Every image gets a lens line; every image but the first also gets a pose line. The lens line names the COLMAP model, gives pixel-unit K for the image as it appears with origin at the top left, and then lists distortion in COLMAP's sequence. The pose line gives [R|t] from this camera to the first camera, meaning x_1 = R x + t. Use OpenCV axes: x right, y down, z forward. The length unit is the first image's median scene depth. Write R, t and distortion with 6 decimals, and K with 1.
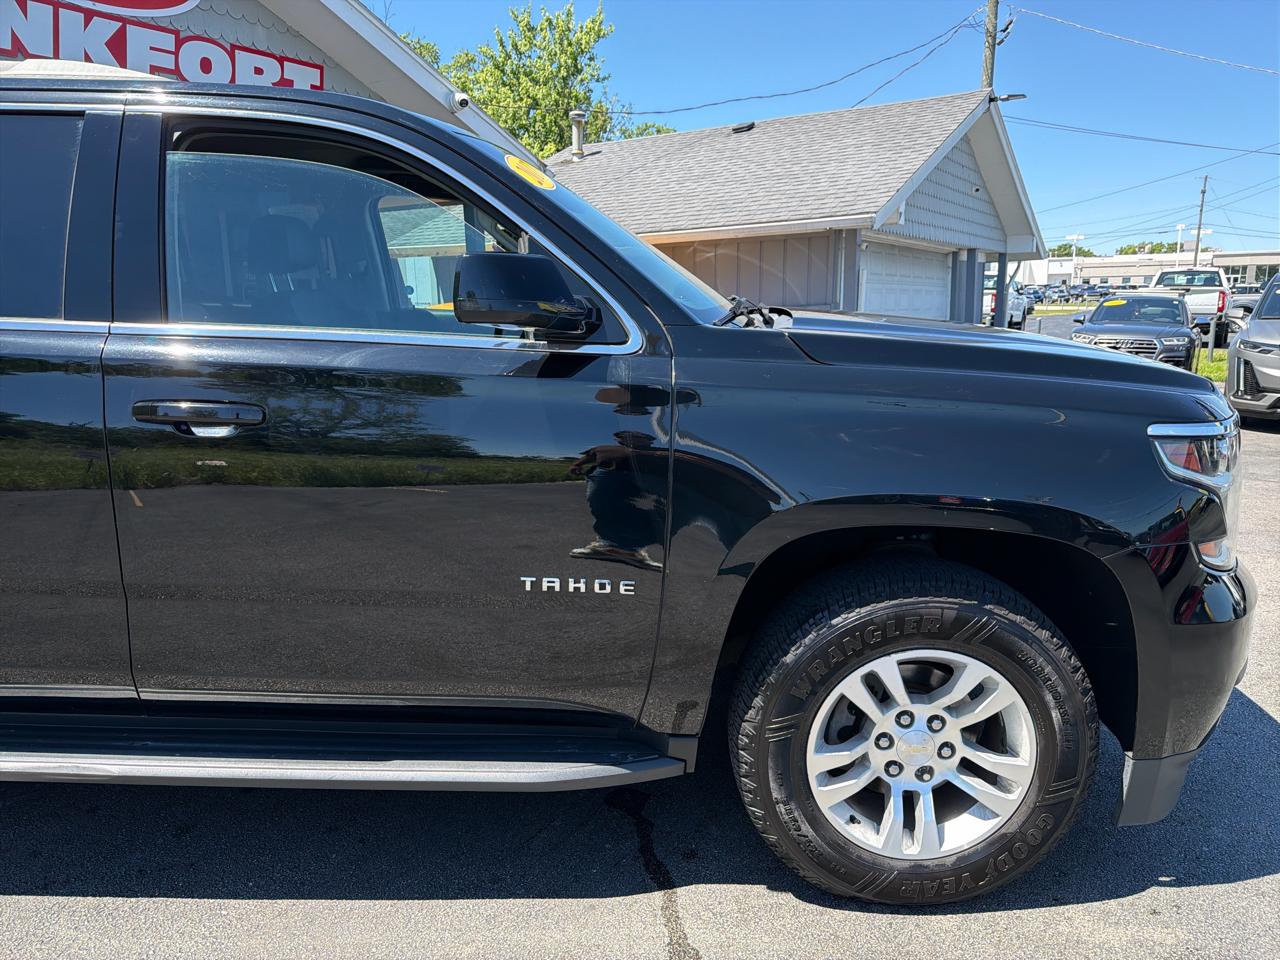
lens RADIAL K [[904.3, 0, 642.5], [0, 904.3, 485.9], [0, 0, 1]] dist [0.037824, -0.053944]
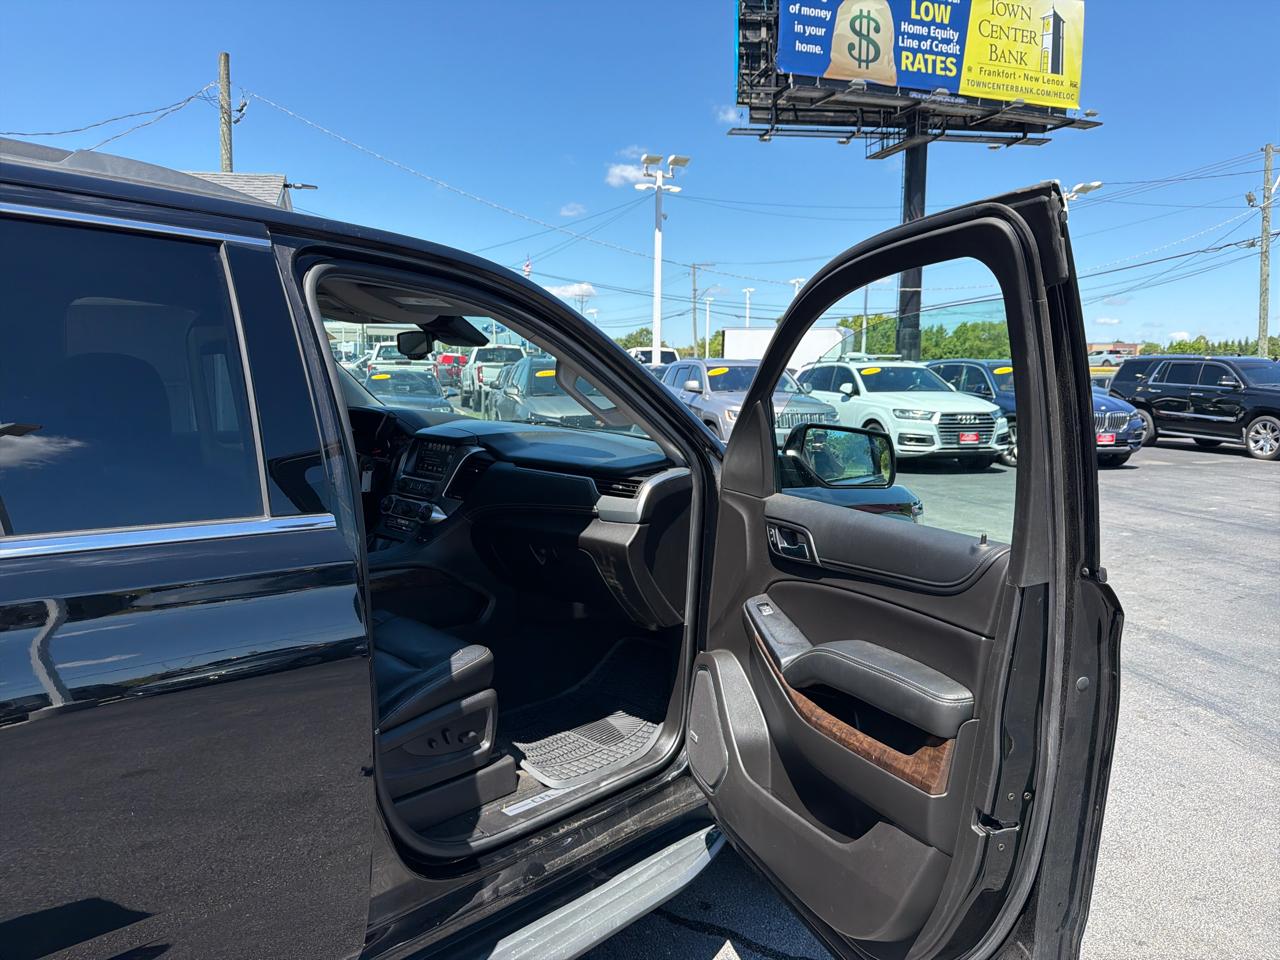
lens RADIAL K [[904.3, 0, 645.2], [0, 904.3, 466.6], [0, 0, 1]] dist [0.037824, -0.053944]
pose [[0.657175, -0.070121, 0.750469, -0.883242], [0.132945, 0.990837, -0.023837, -0.145127], [-0.741921, 0.115436, 0.660475, 0.231814]]
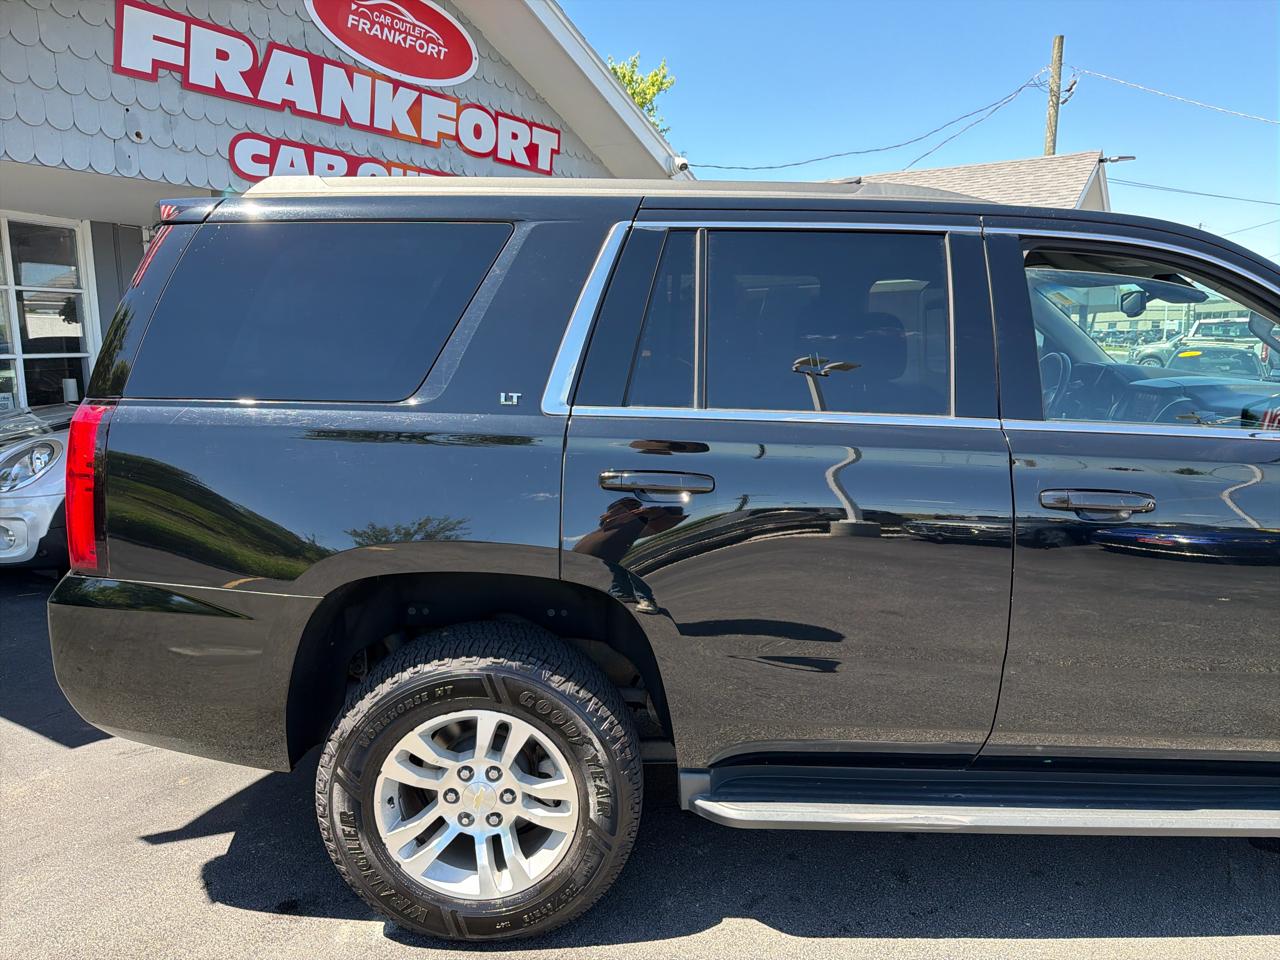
lens RADIAL K [[904.3, 0, 648.1], [0, 904.3, 482.1], [0, 0, 1]] dist [0.037824, -0.053944]
pose [[0.999717, 0.005193, 0.023203, -0.923811], [-0.004192, 0.999068, -0.042961, -0.044258], [-0.023404, 0.042852, 0.998807, -0.103123]]
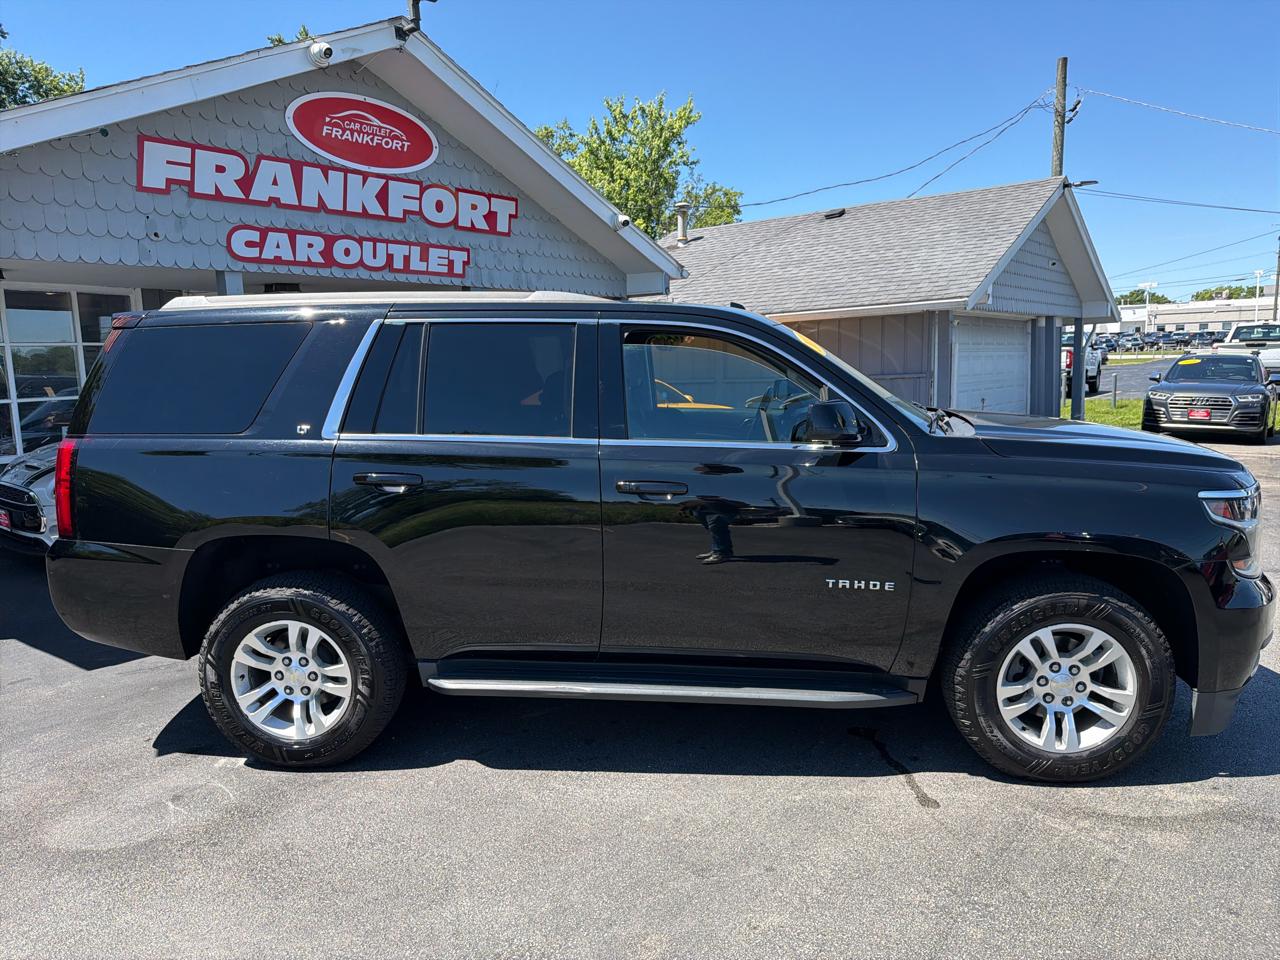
lens RADIAL K [[904.3, 0, 633.4], [0, 904.3, 480.8], [0, 0, 1]] dist [0.037824, -0.053944]
pose [[0.996994, -0.005691, -0.077274, -0.330463], [0.000876, 0.998063, -0.062206, 0.015892], [0.077478, 0.061951, 0.995067, -0.699767]]
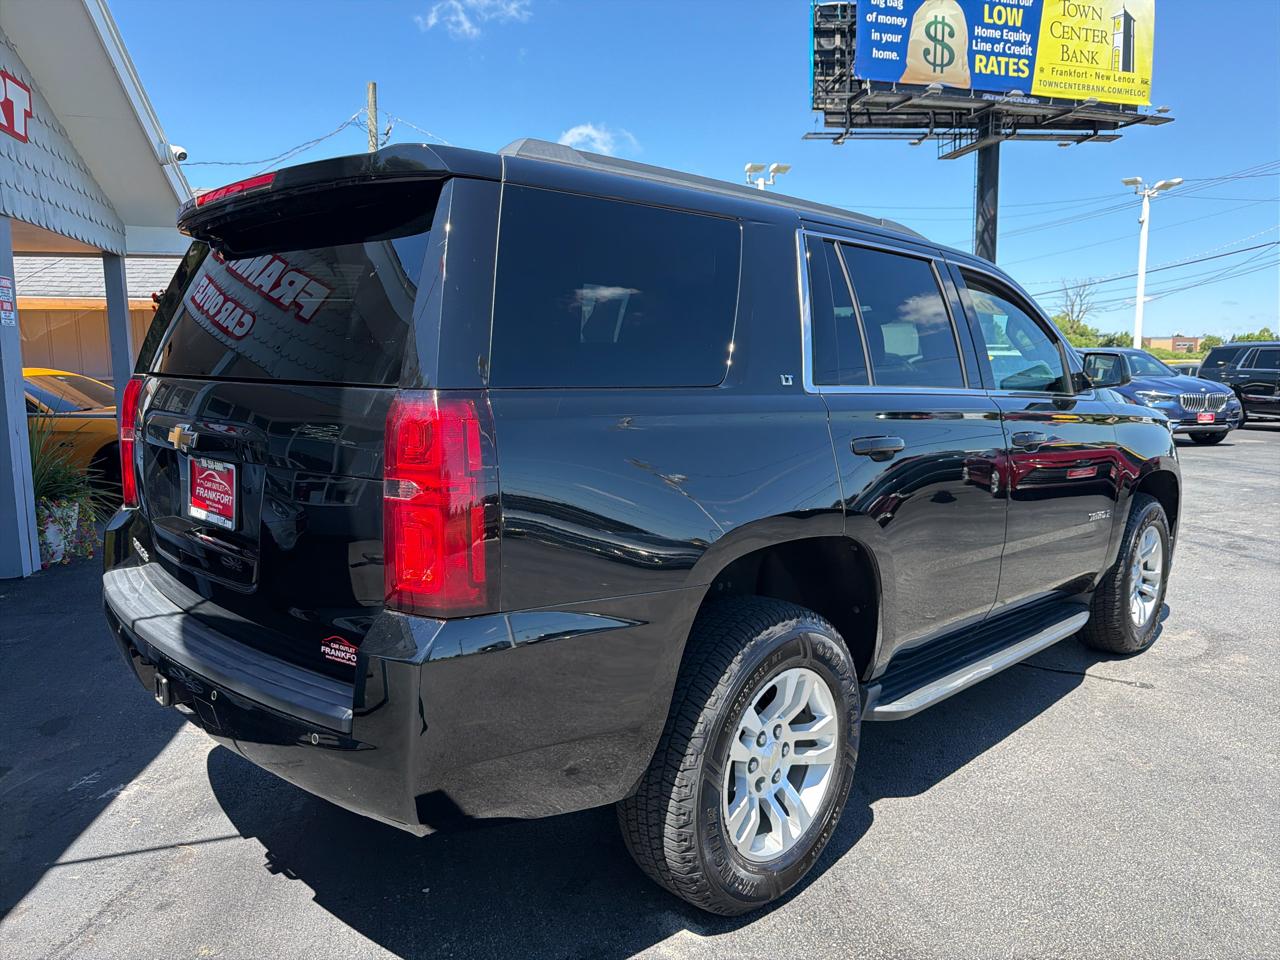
lens RADIAL K [[904.3, 0, 641.3], [0, 904.3, 468.6], [0, 0, 1]] dist [0.037824, -0.053944]
pose [[0.694802, -0.075289, 0.715250, -1.966366], [0.138746, 0.989856, -0.030585, -0.062528], [-0.705691, 0.120489, 0.698199, 0.259435]]
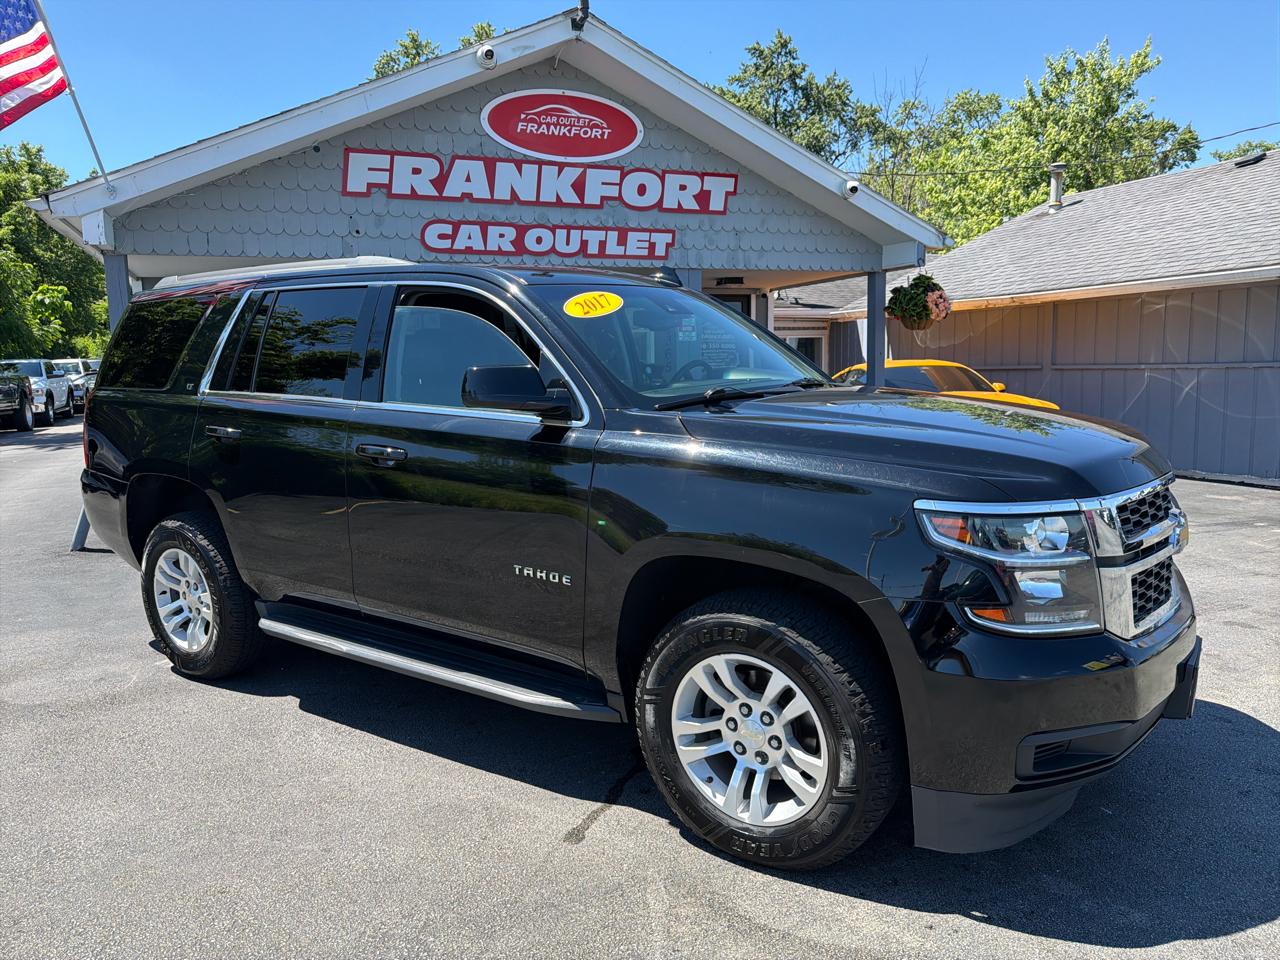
lens RADIAL K [[904.3, 0, 642.5], [0, 904.3, 487.3], [0, 0, 1]] dist [0.037824, -0.053944]
pose [[0.834180, 0.069347, -0.547114, 0.799797], [-0.097849, 0.994934, -0.023081, -0.017494], [0.542742, 0.072788, 0.836740, -0.183362]]
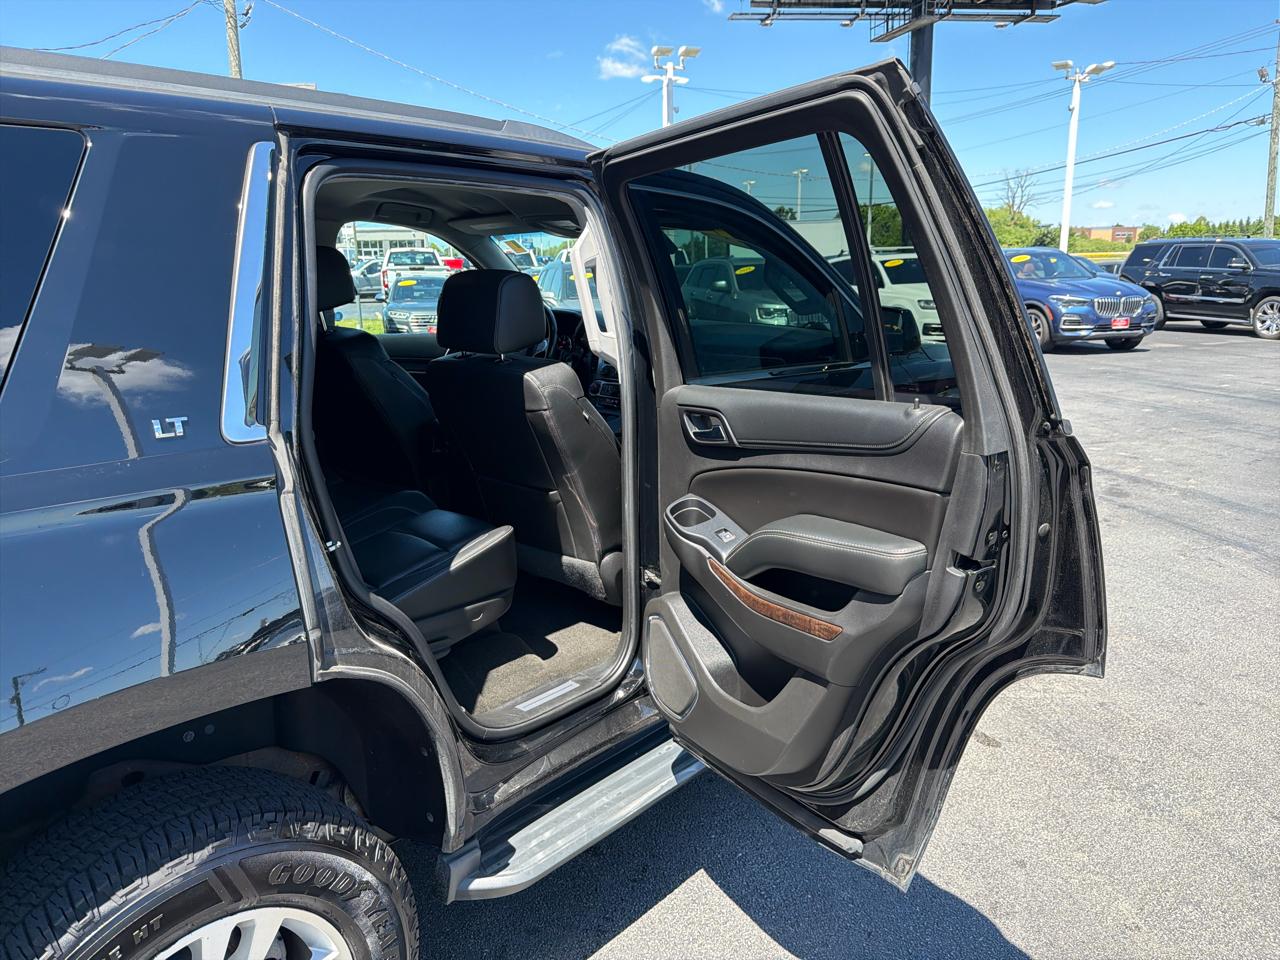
lens RADIAL K [[904.3, 0, 640.9], [0, 904.3, 465.2], [0, 0, 1]] dist [0.037824, -0.053944]
pose [[0.652337, -0.169189, 0.738804, -1.299032], [0.162682, 0.983304, 0.081539, -0.151255], [-0.740264, 0.066999, 0.668970, 0.248995]]
